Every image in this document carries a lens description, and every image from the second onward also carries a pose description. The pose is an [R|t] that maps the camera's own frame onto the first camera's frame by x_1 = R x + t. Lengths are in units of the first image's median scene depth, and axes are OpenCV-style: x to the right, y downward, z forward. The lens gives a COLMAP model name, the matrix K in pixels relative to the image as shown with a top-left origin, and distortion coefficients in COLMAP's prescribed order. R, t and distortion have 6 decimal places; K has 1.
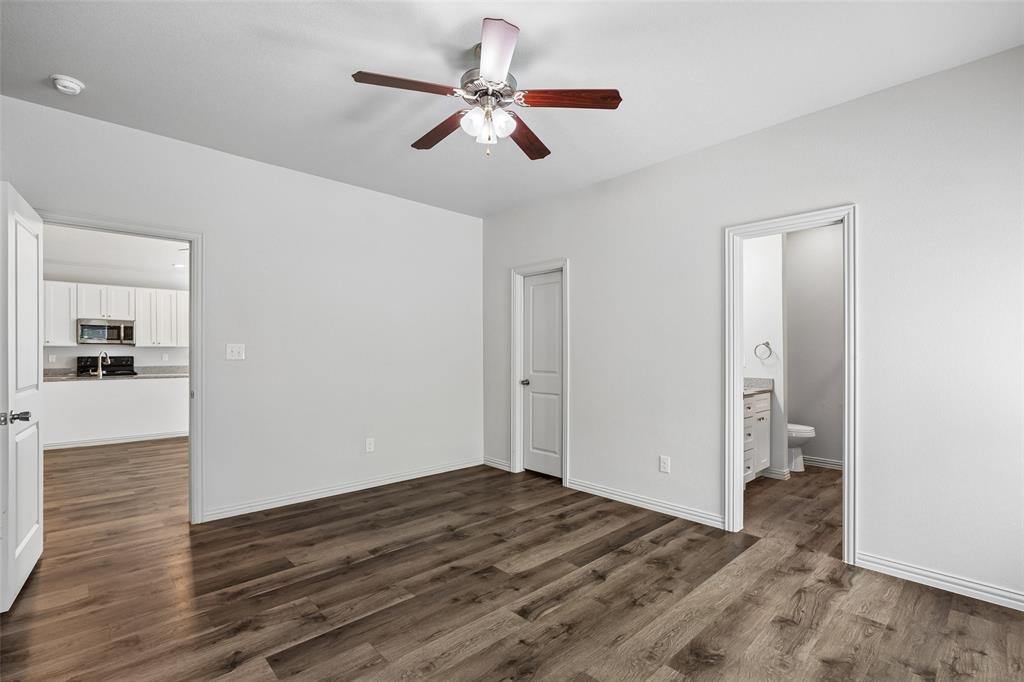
lens RADIAL K [[467.2, 0, 504.5], [0, 467.2, 353.5], [0, 0, 1]] dist [0.001436, 0.000183]
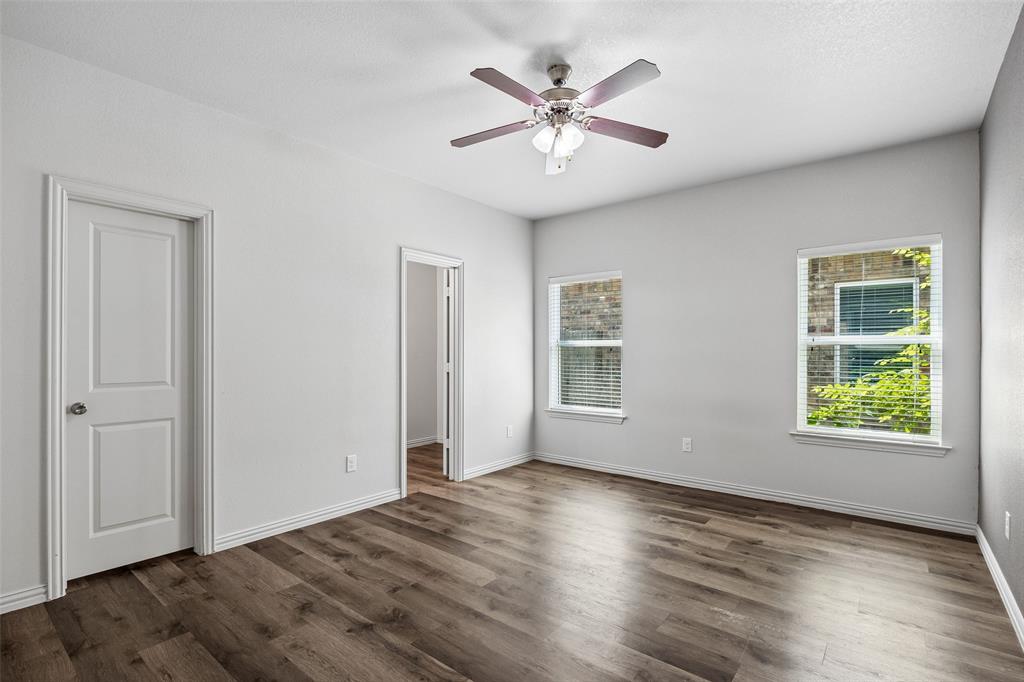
lens RADIAL K [[484.9, 0, 511.7], [0, 484.9, 351.4], [0, 0, 1]] dist [0.002242, 0.000334]
pose [[-0.145695, -0.001190, 0.989329, -0.787409], [-0.001448, 0.999998, 0.000989, -0.001523], [-0.989329, -0.001288, -0.145696, 0.885348]]
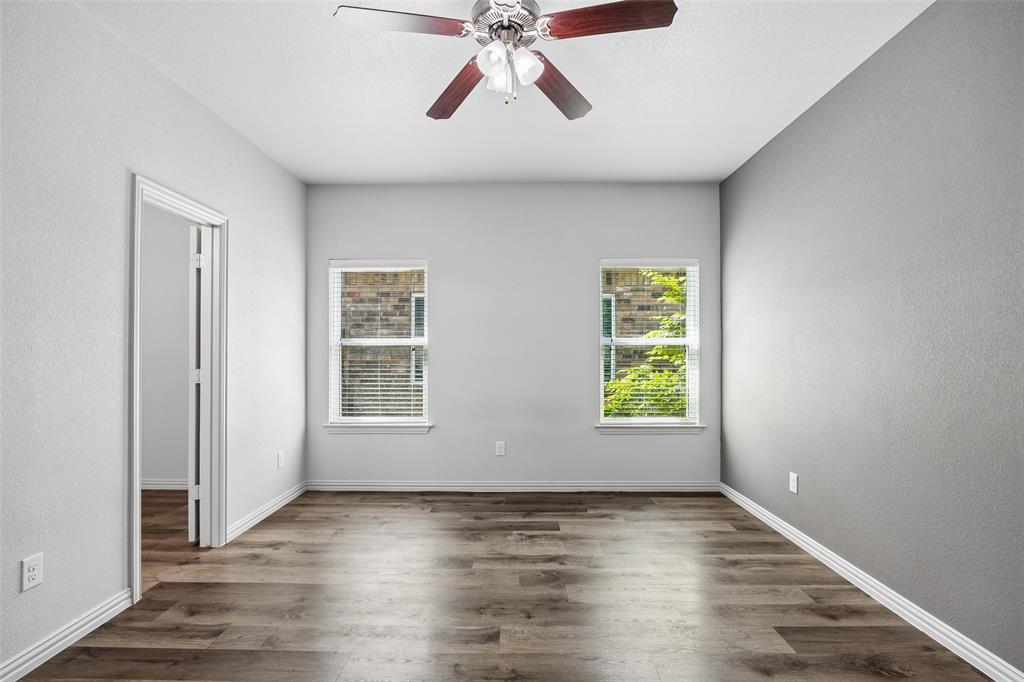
lens RADIAL K [[470.8, 0, 509.7], [0, 470.8, 347.2], [0, 0, 1]] dist [-0.001344, -0.000180]
pose [[-0.722611, 0.005990, 0.691229, -0.416051], [0.000194, 0.999964, -0.008463, -0.001056], [-0.691255, -0.005981, -0.722587, 1.100566]]
